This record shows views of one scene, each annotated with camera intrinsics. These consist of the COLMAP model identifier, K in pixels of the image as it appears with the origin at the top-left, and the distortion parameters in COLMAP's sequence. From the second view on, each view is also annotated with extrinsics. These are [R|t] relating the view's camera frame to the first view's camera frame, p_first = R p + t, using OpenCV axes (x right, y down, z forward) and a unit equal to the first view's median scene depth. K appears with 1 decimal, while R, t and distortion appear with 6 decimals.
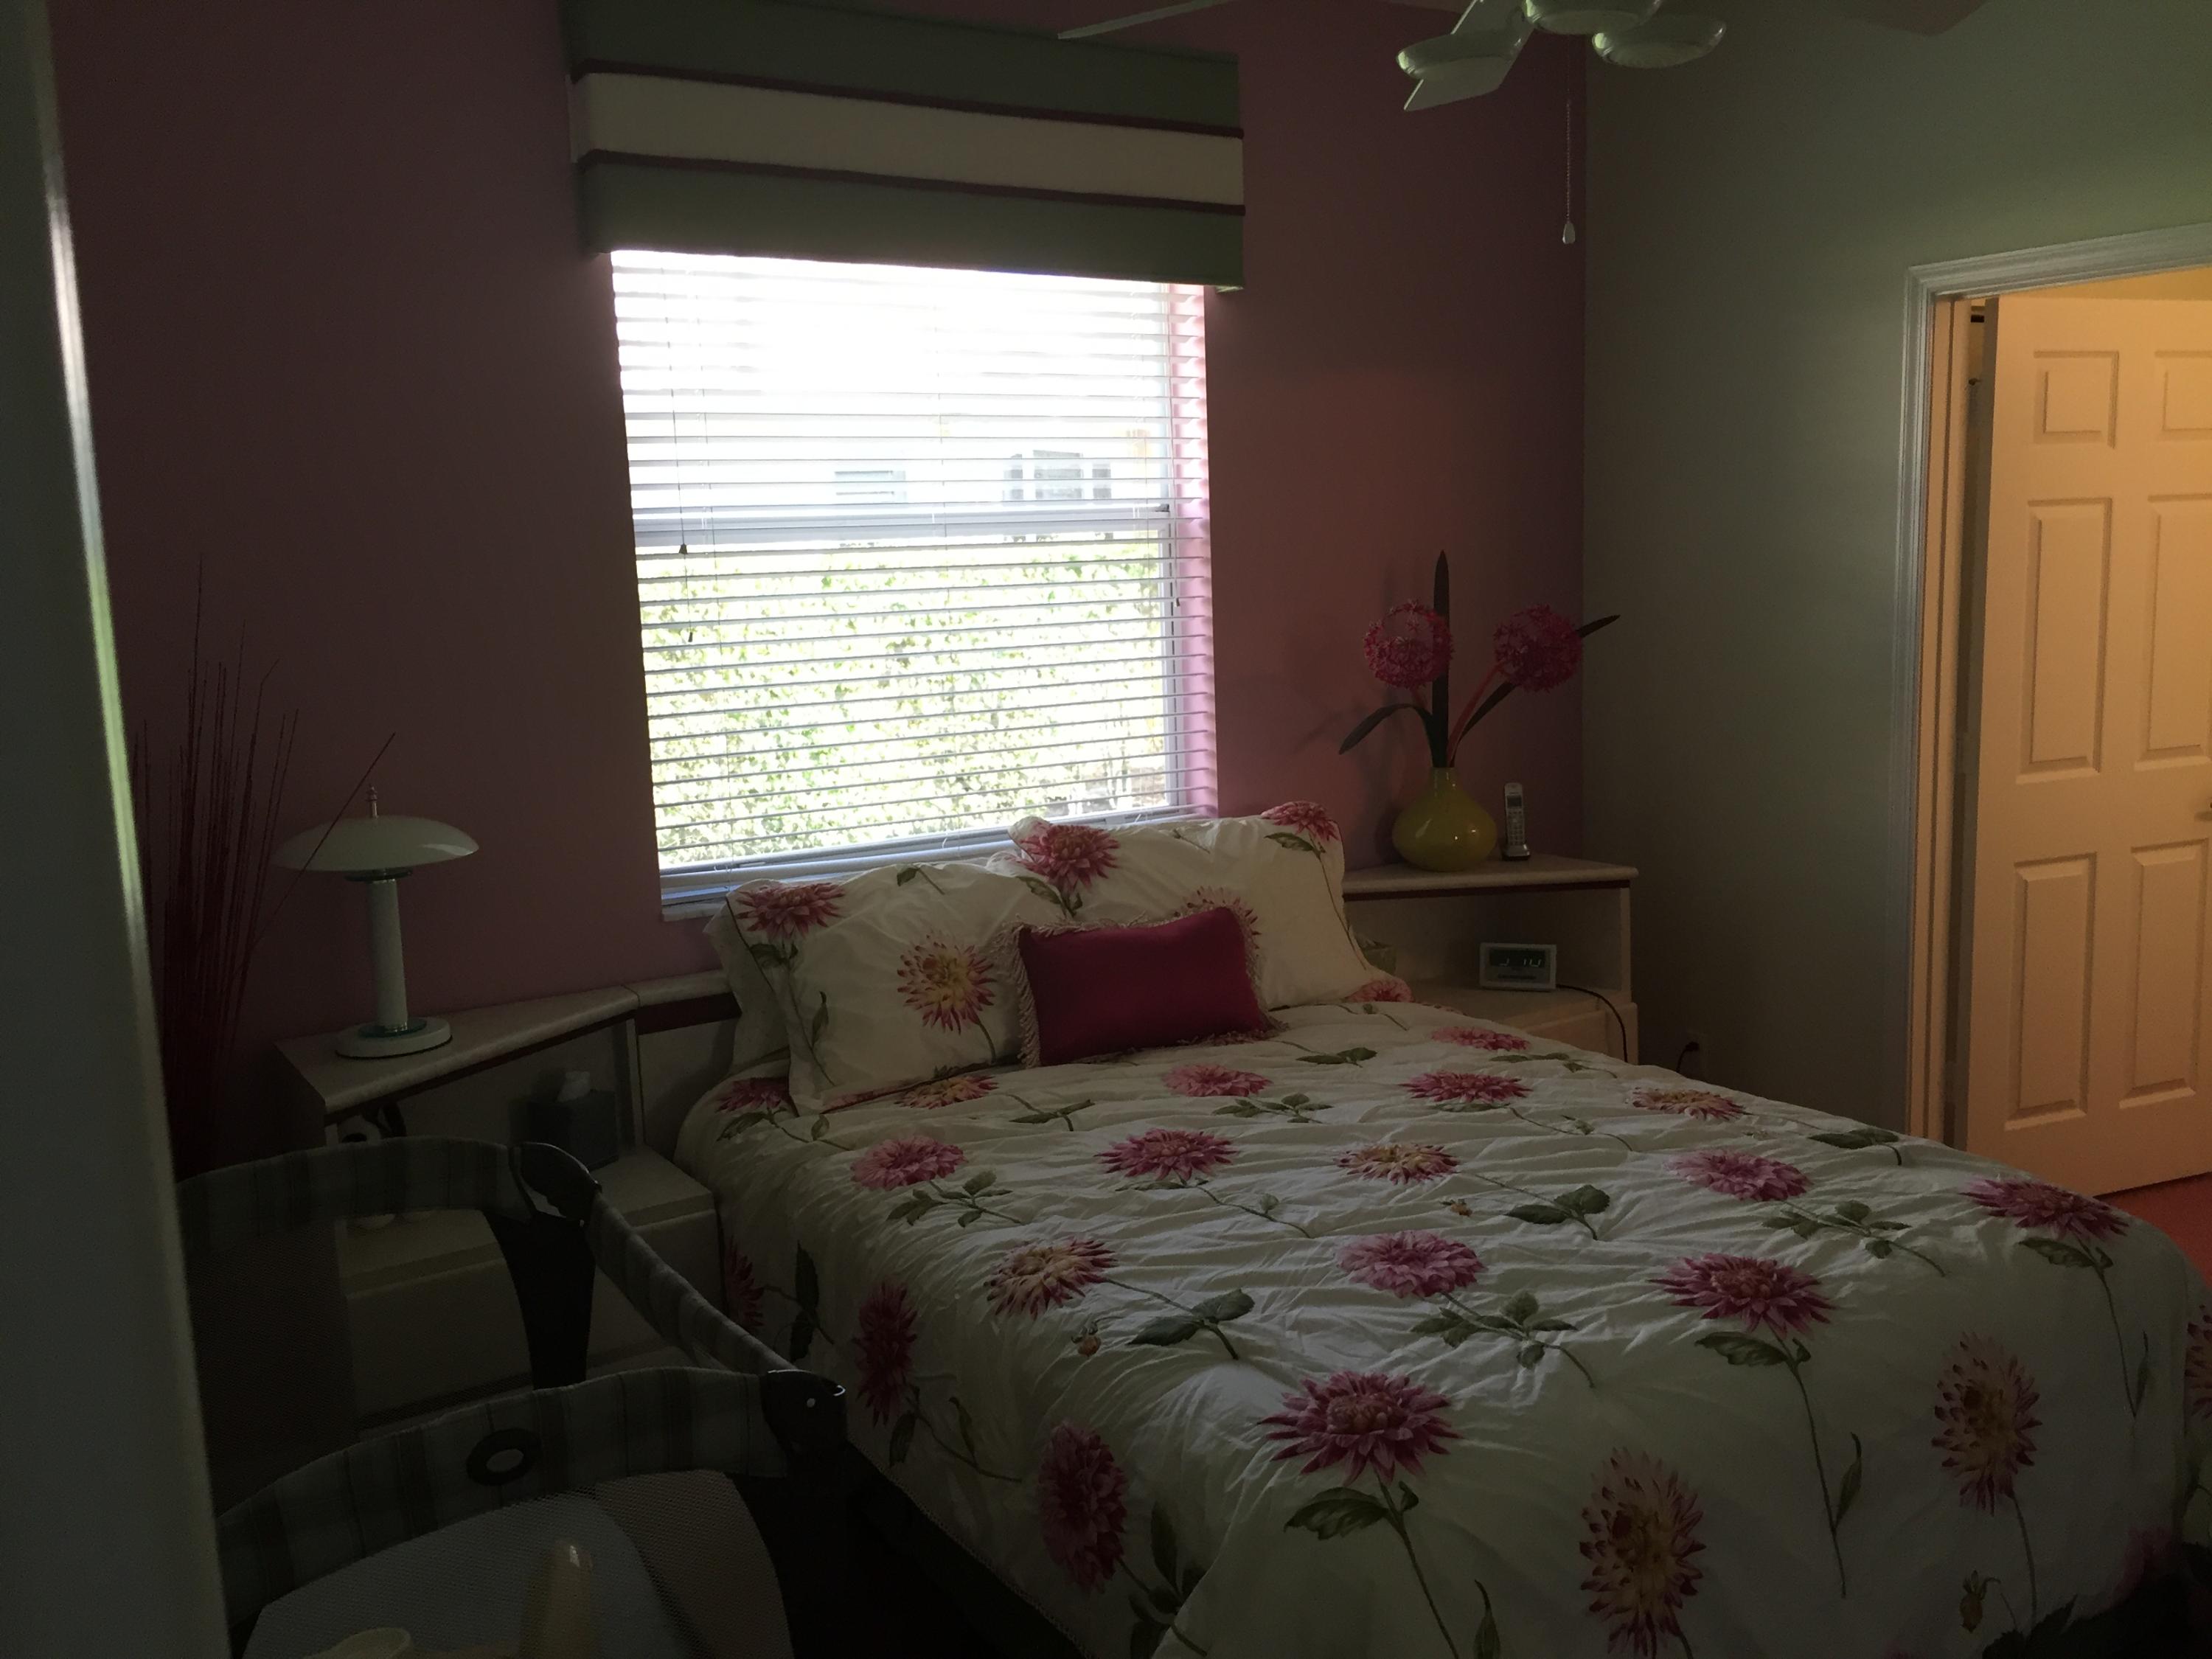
lens RADIAL K [[1939.0, 0, 1106.0], [0, 1939.0, 829.5], [0, 0, 1]] dist [0.073270, -0.098479]
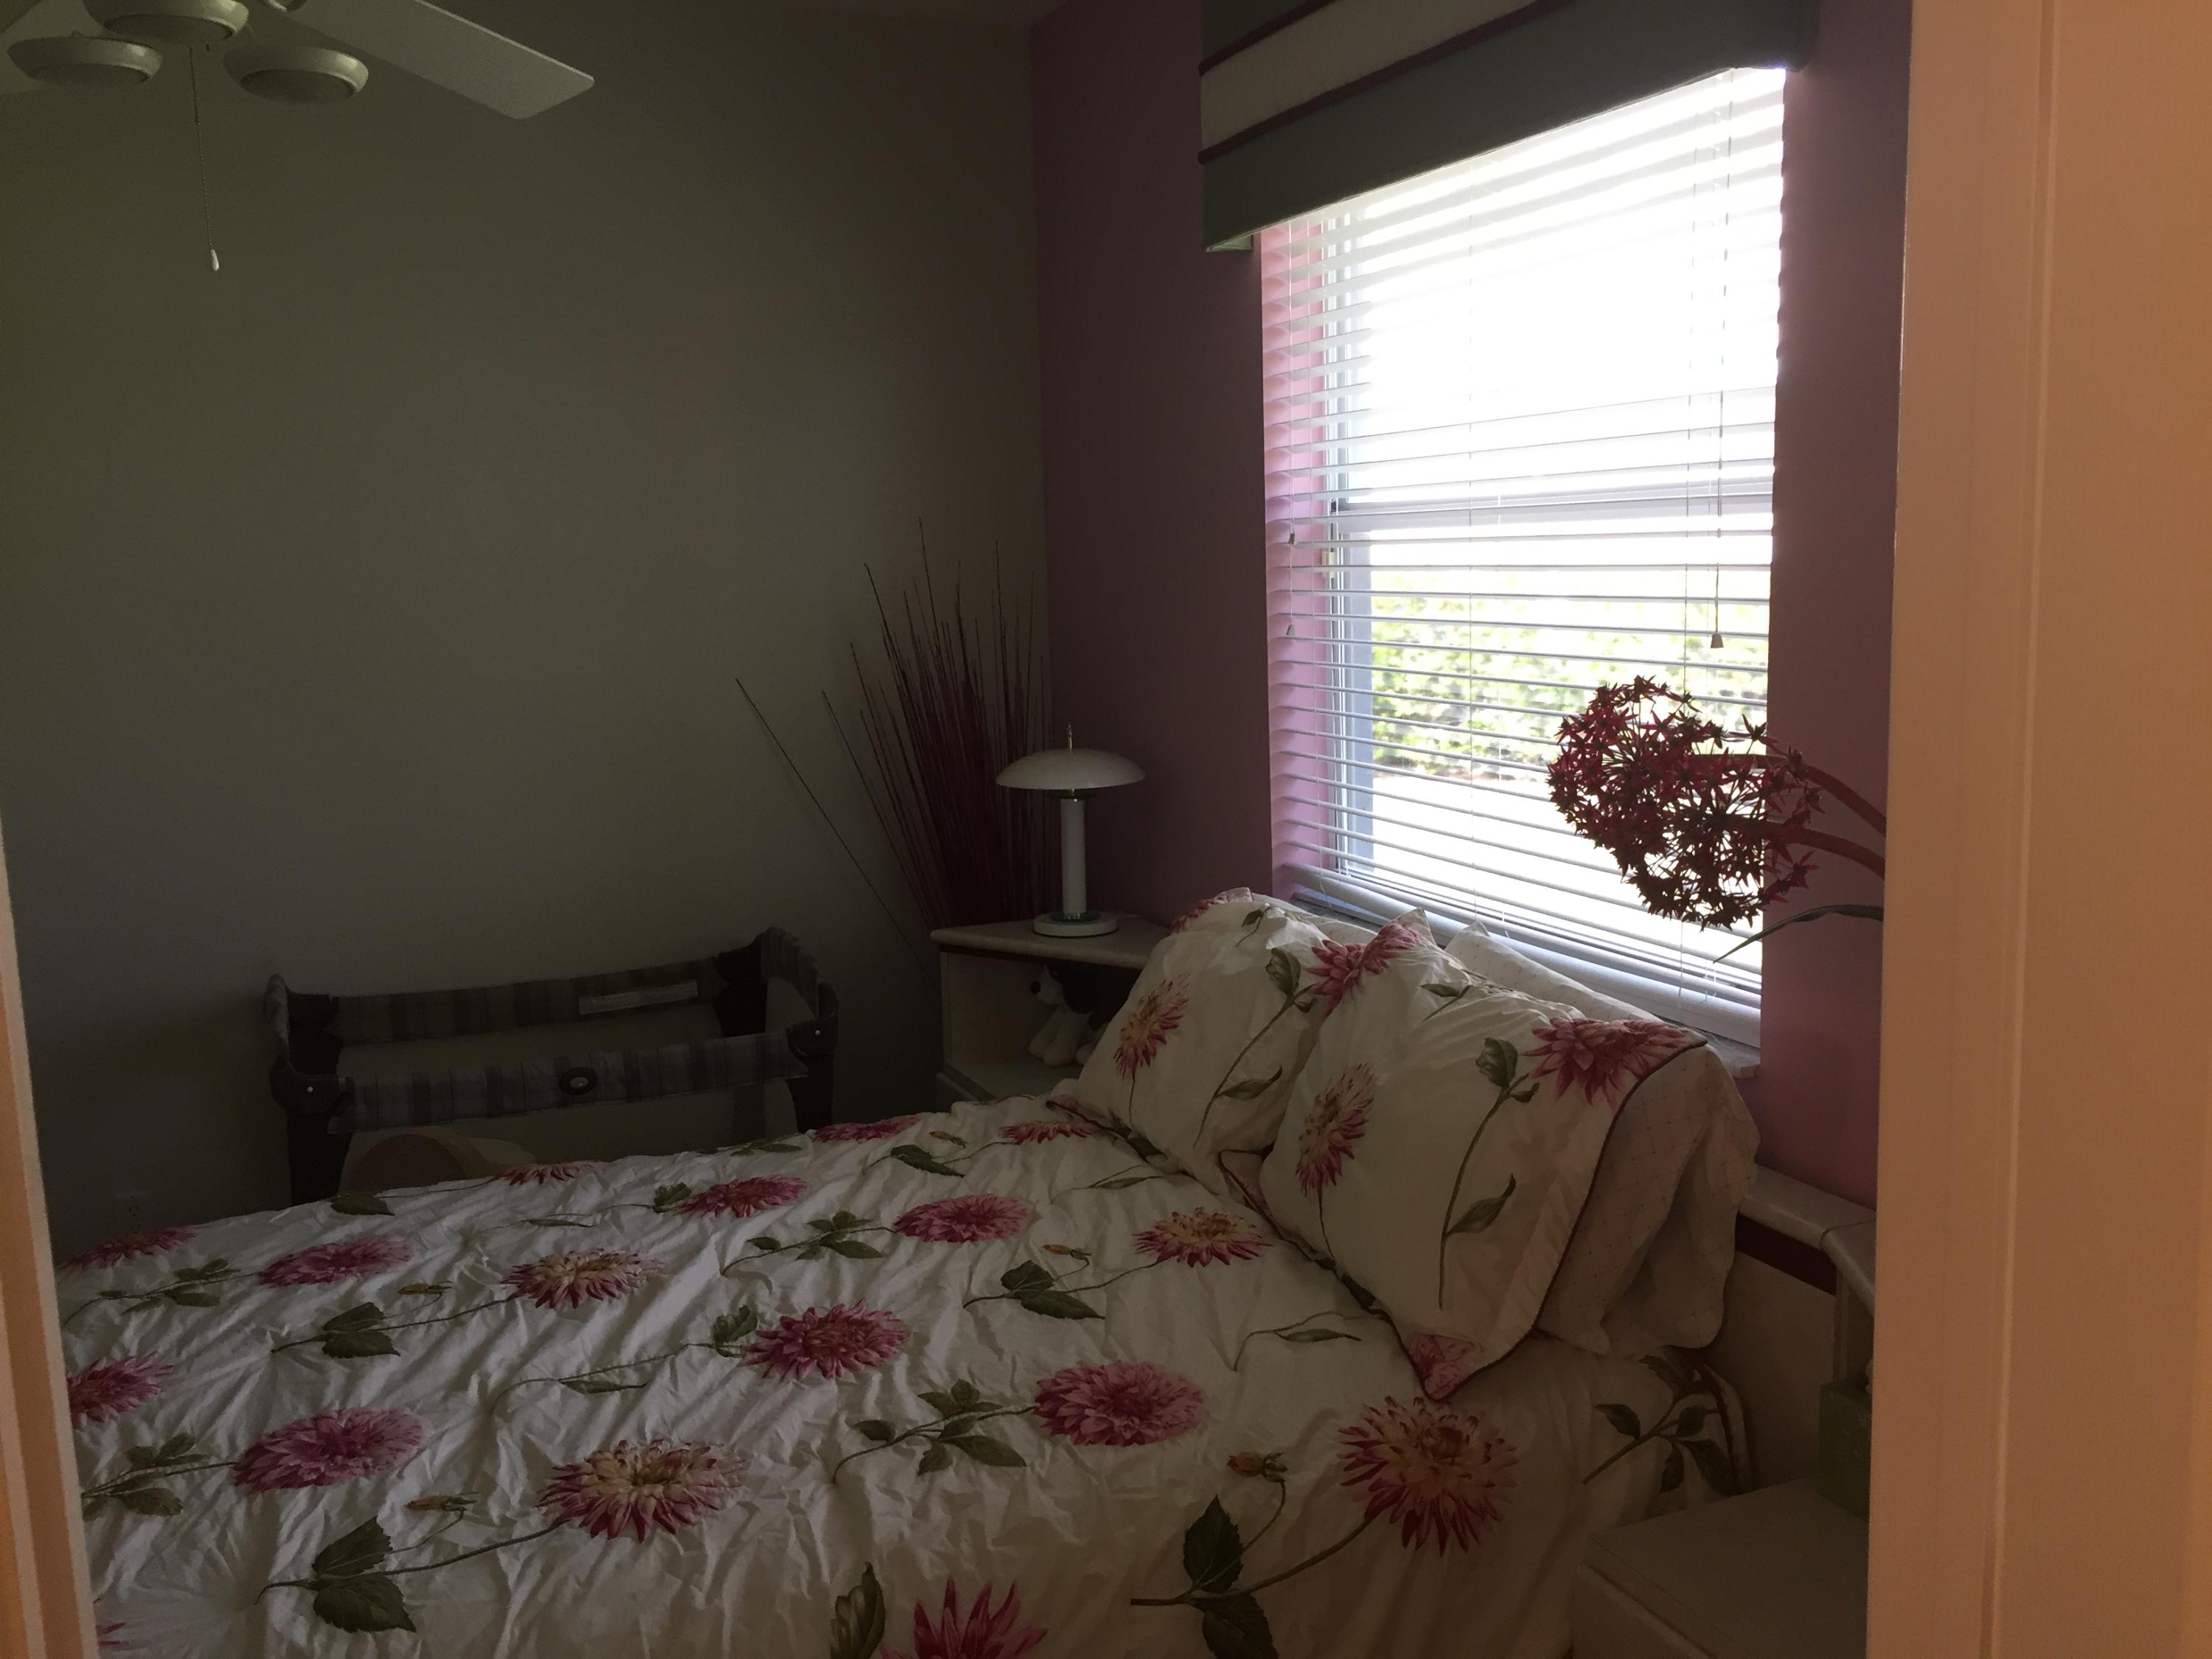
lens RADIAL K [[1939.0, 0, 1106.0], [0, 1939.0, 829.5], [0, 0, 1]] dist [0.073270, -0.098479]
pose [[-0.159662, 0.181312, -0.970378, 0.809686], [-0.112532, 0.973238, 0.200362, -0.200185], [0.980737, 0.141188, -0.134986, 1.143538]]
